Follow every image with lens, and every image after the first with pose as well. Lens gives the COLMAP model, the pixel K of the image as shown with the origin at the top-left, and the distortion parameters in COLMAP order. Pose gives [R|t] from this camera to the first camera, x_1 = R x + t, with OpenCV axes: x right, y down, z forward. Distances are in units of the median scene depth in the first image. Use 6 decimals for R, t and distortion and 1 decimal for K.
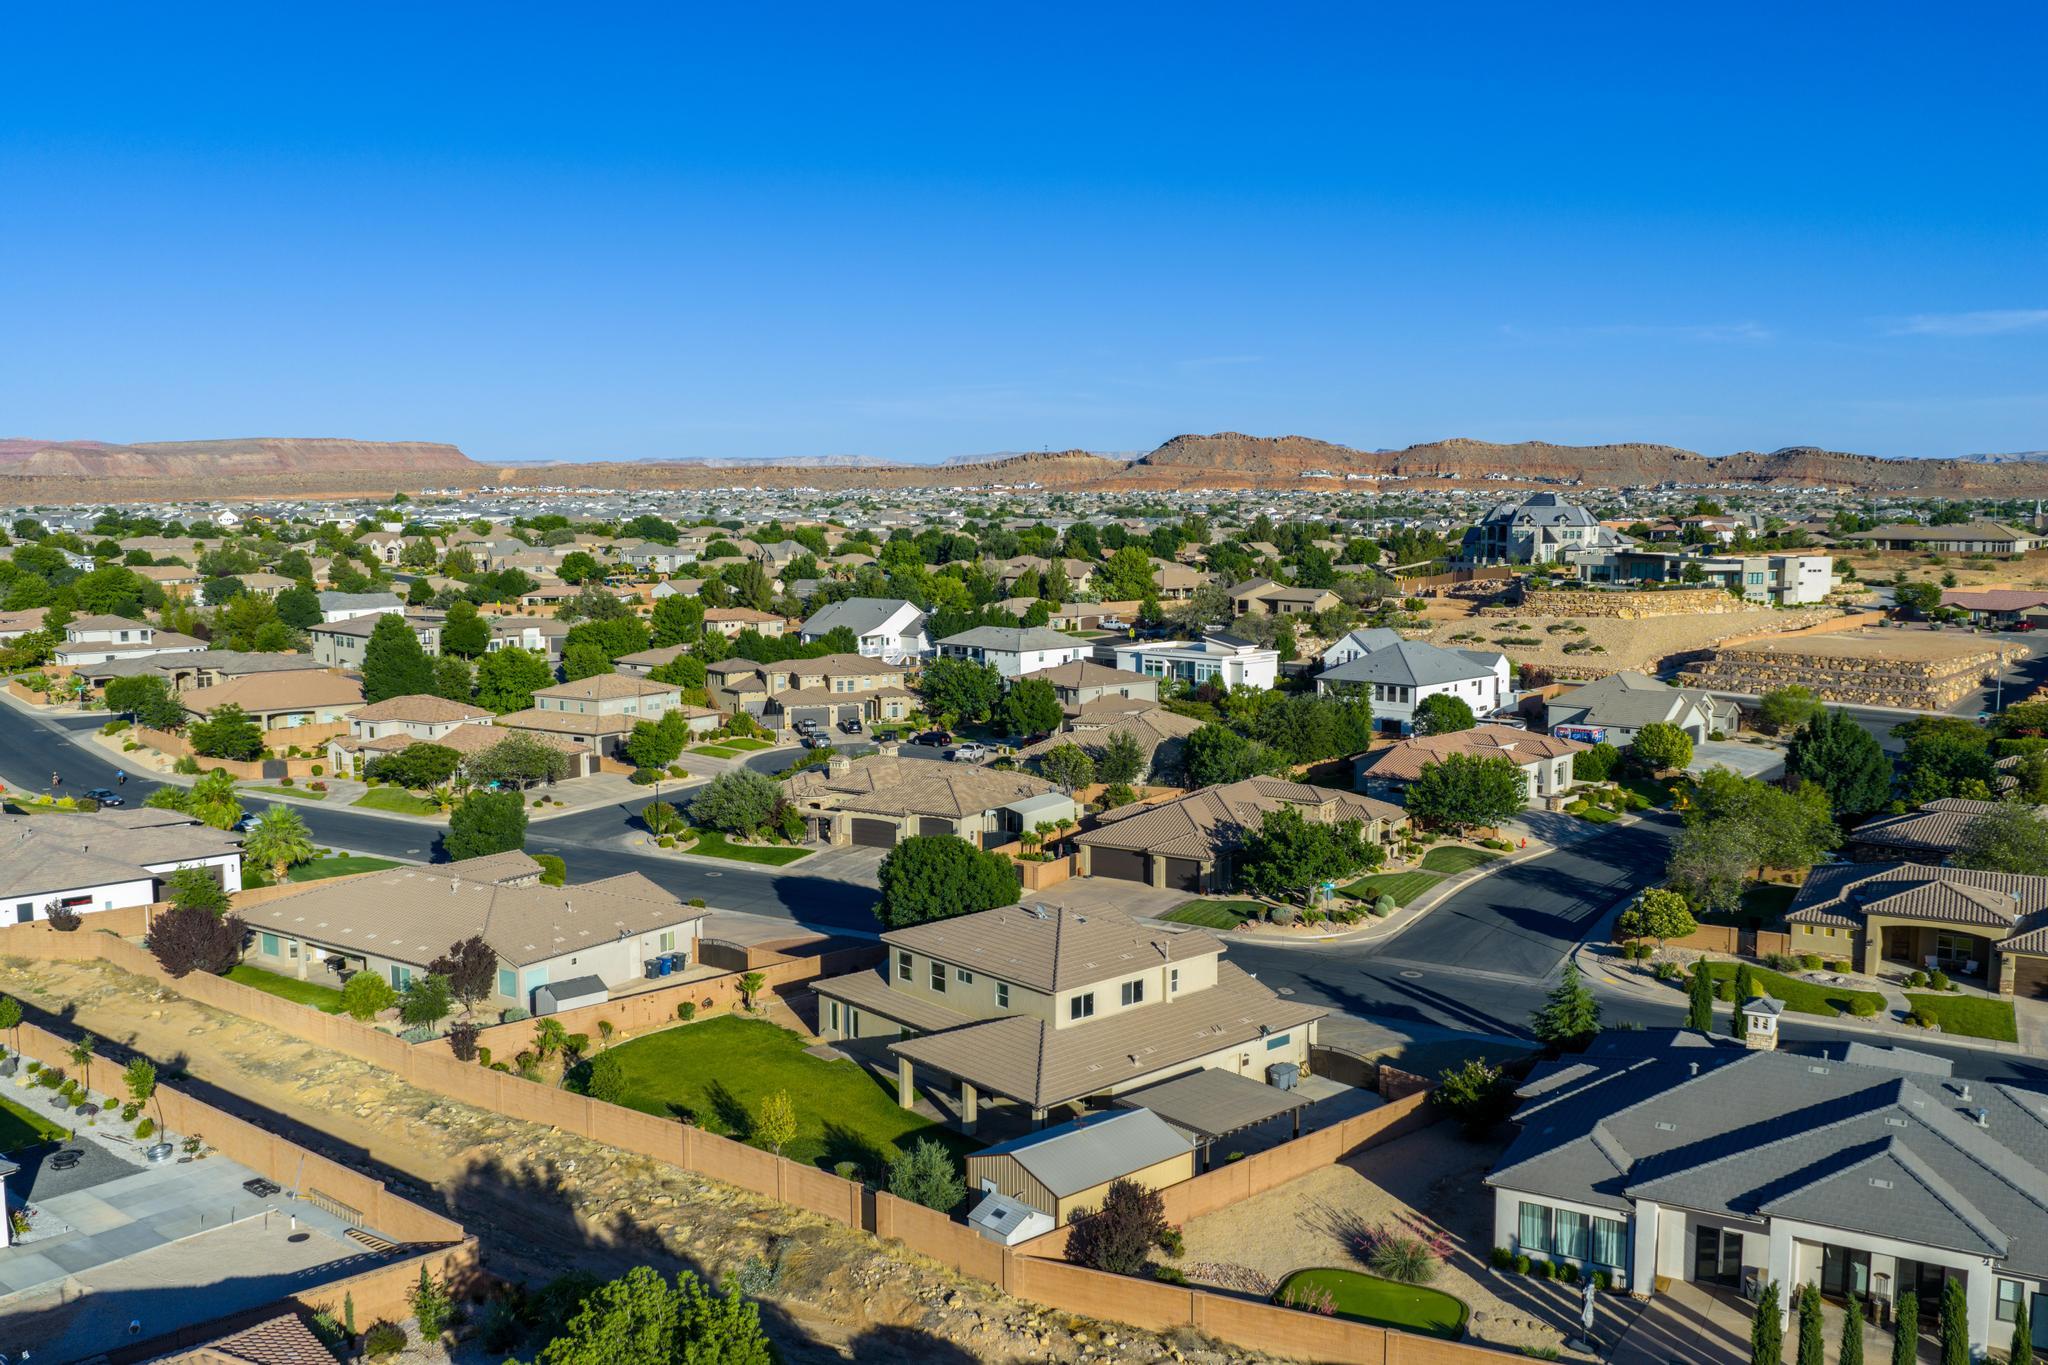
lens RADIAL K [[1692.0, 0, 1026.8], [0, 1692.0, 686.3], [0, 0, 1]] dist [0.040908, -0.082195]
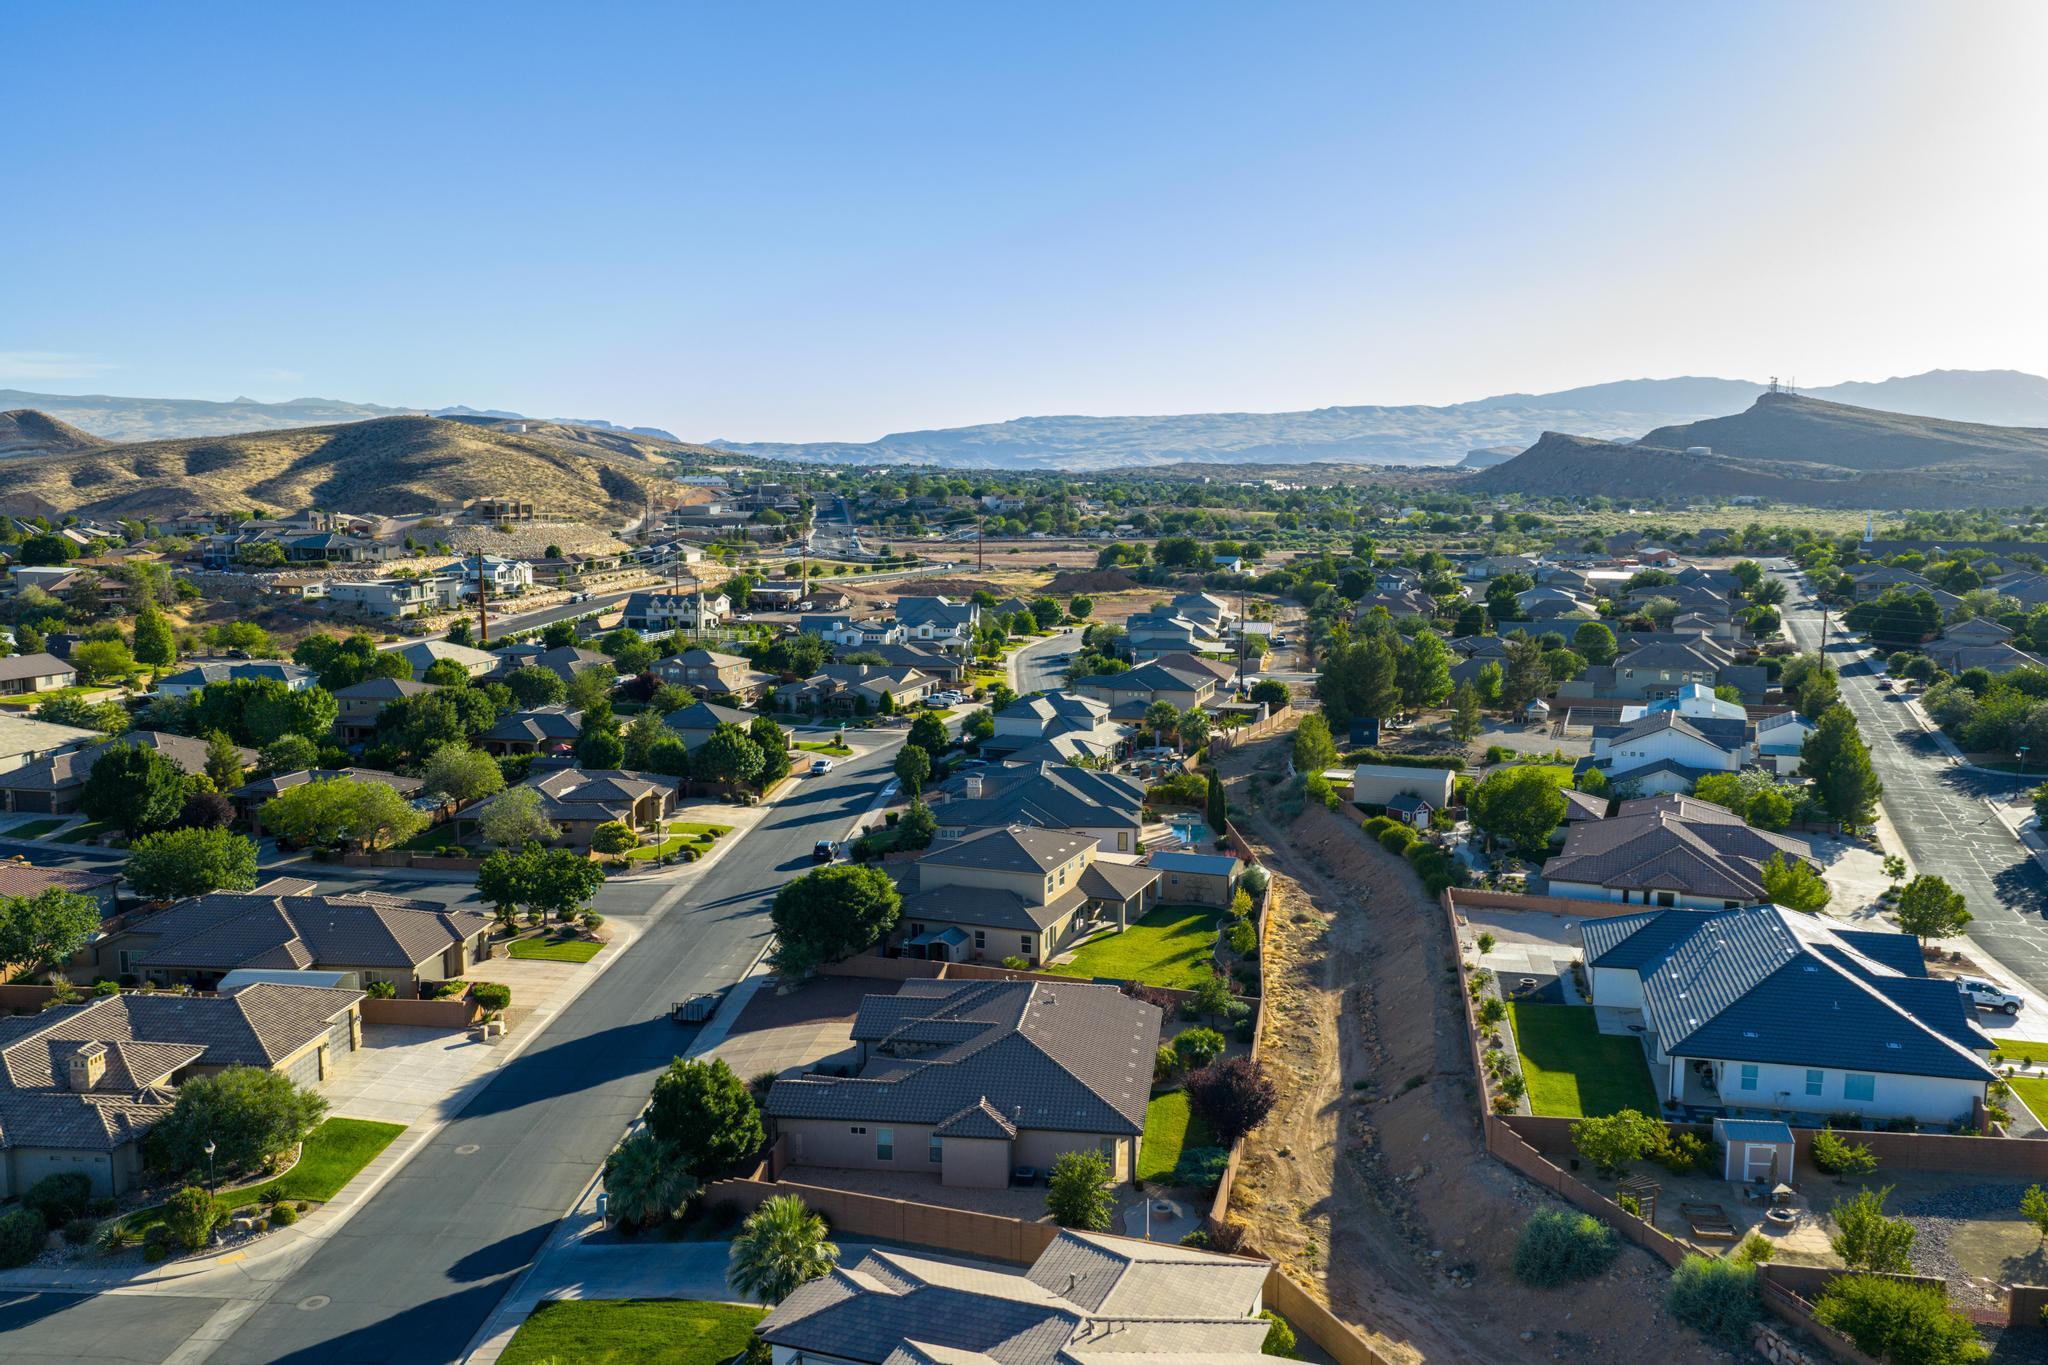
lens RADIAL K [[1692.0, 0, 1026.8], [0, 1692.0, 686.3], [0, 0, 1]] dist [0.040908, -0.082195]
pose [[-0.460272, -0.111194, 0.880787, -0.439344], [0.096753, 0.979933, 0.174270, -0.089026], [-0.882490, 0.165430, -0.440277, 0.521114]]
